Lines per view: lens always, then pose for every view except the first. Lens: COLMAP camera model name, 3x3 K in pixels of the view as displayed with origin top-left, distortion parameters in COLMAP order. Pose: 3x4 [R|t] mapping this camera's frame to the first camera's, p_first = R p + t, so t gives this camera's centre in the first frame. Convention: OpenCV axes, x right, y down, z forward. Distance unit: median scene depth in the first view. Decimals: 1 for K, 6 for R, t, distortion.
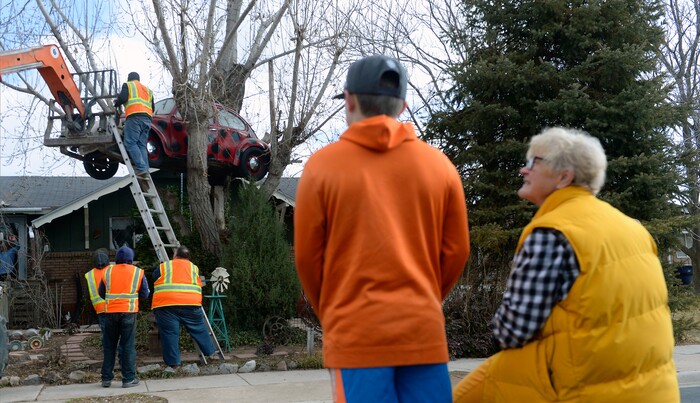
lens RADIAL K [[721.0, 0, 334.5], [0, 721.0, 224.0], [0, 0, 1]] dist [0.032385, 0.016015]
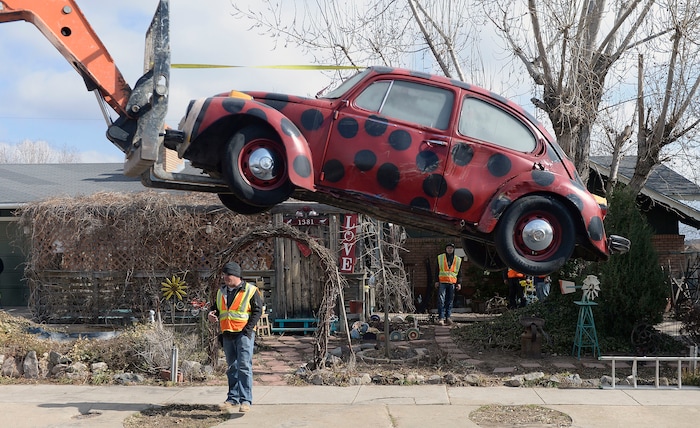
lens RADIAL K [[780.5, 0, 395.4], [0, 780.5, 239.4], [0, 0, 1]] dist [0.007862, 0.001646]
pose [[0.952355, 0.026857, -0.303806, -0.078960], [-0.001157, 0.996426, 0.084459, -0.072660], [0.304989, -0.080083, 0.948983, -0.103368]]
